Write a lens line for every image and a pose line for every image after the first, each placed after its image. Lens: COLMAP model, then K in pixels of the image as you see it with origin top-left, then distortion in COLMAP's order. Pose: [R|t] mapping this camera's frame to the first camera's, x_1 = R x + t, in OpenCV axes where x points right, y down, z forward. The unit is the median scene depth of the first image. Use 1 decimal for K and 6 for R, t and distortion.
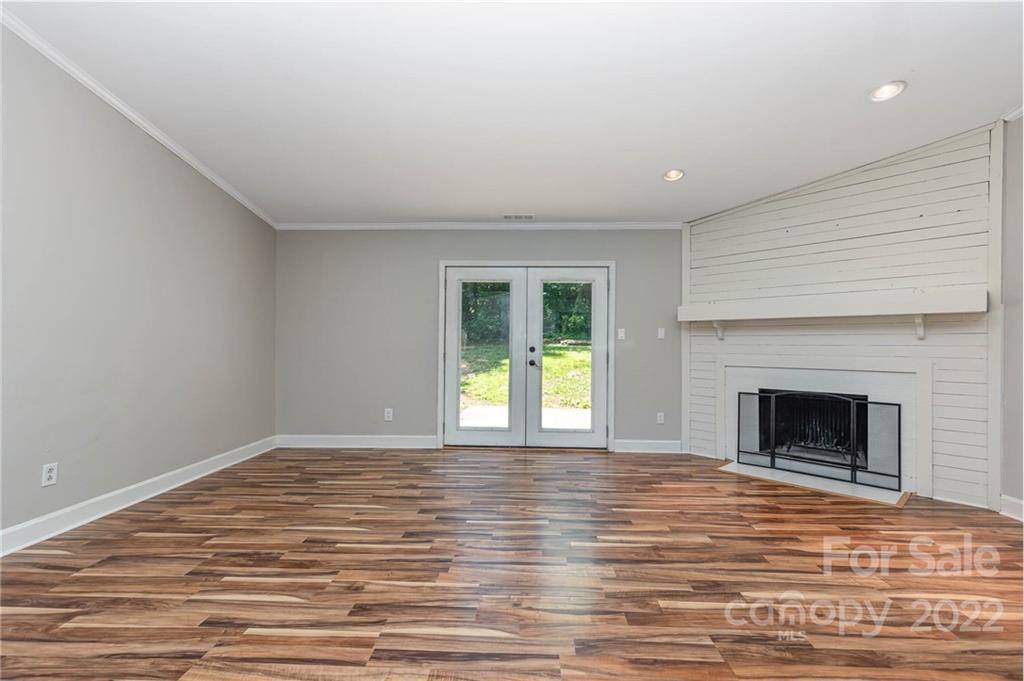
lens RADIAL K [[460.5, 0, 513.8], [0, 460.5, 339.7], [0, 0, 1]] dist [0.012582, -0.001137]
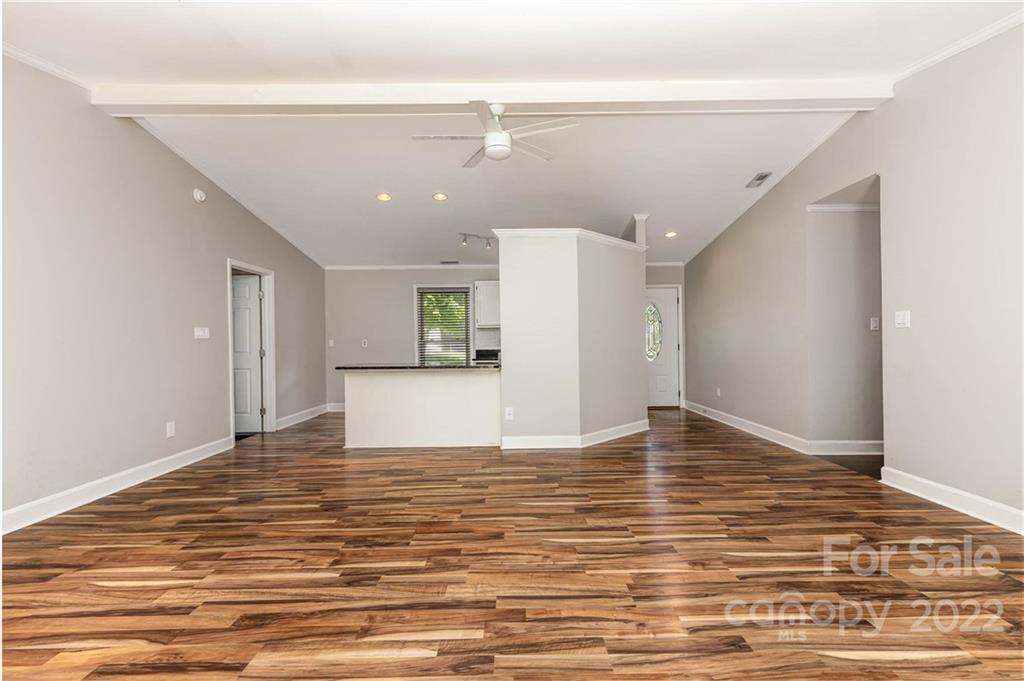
lens RADIAL K [[460.5, 0, 512.2], [0, 460.5, 342.1], [0, 0, 1]] dist [0.012582, -0.001137]
pose [[-0.999286, 0.003930, -0.037580, 0.067540], [0.004371, 0.999923, -0.011651, 0.013015], [0.037531, -0.011807, -0.999226, 1.078623]]
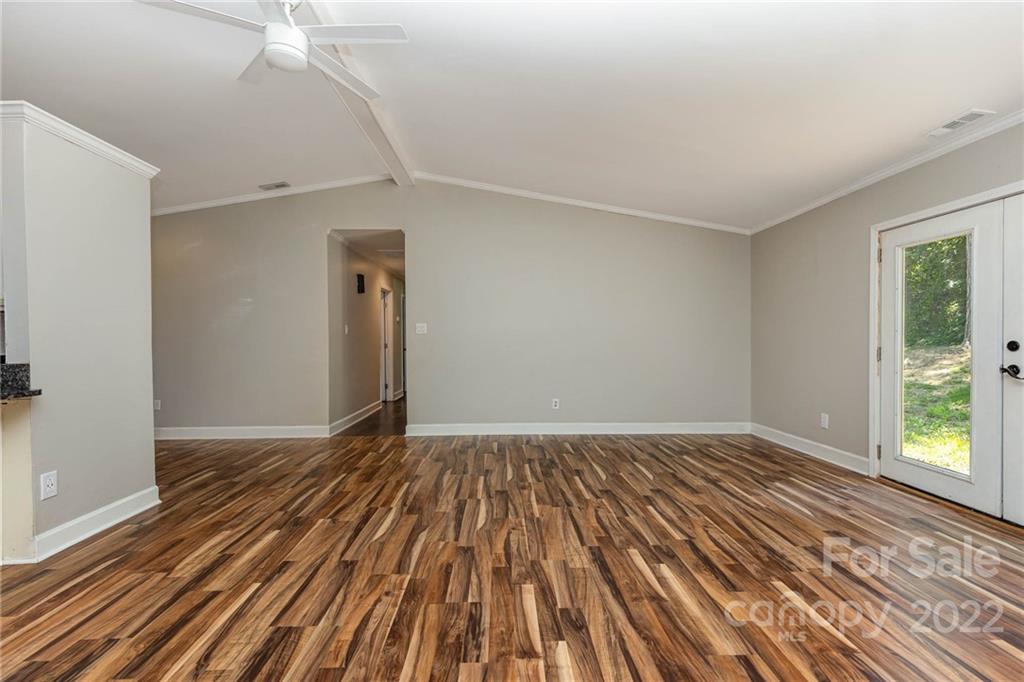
lens RADIAL K [[460.5, 0, 514.3], [0, 460.5, 346.8], [0, 0, 1]] dist [0.012582, -0.001137]
pose [[0.064665, 0.007758, -0.997877, 0.670952], [0.014921, 0.999850, 0.008741, 0.009771], [0.997795, -0.015454, 0.064540, 0.450693]]
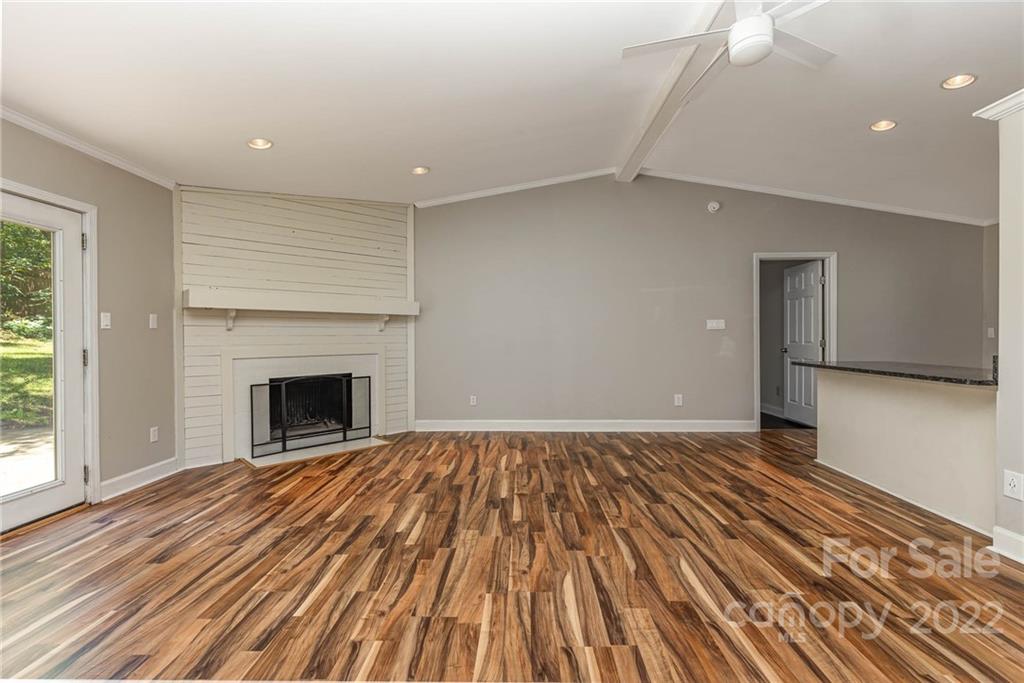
lens RADIAL K [[460.5, 0, 515.3], [0, 460.5, 337.5], [0, 0, 1]] dist [0.012582, -0.001137]
pose [[-0.015501, -0.010243, 0.999827, -0.532352], [-0.006184, 0.999929, 0.010148, 0.001178], [-0.999861, -0.006026, -0.015563, 0.509633]]
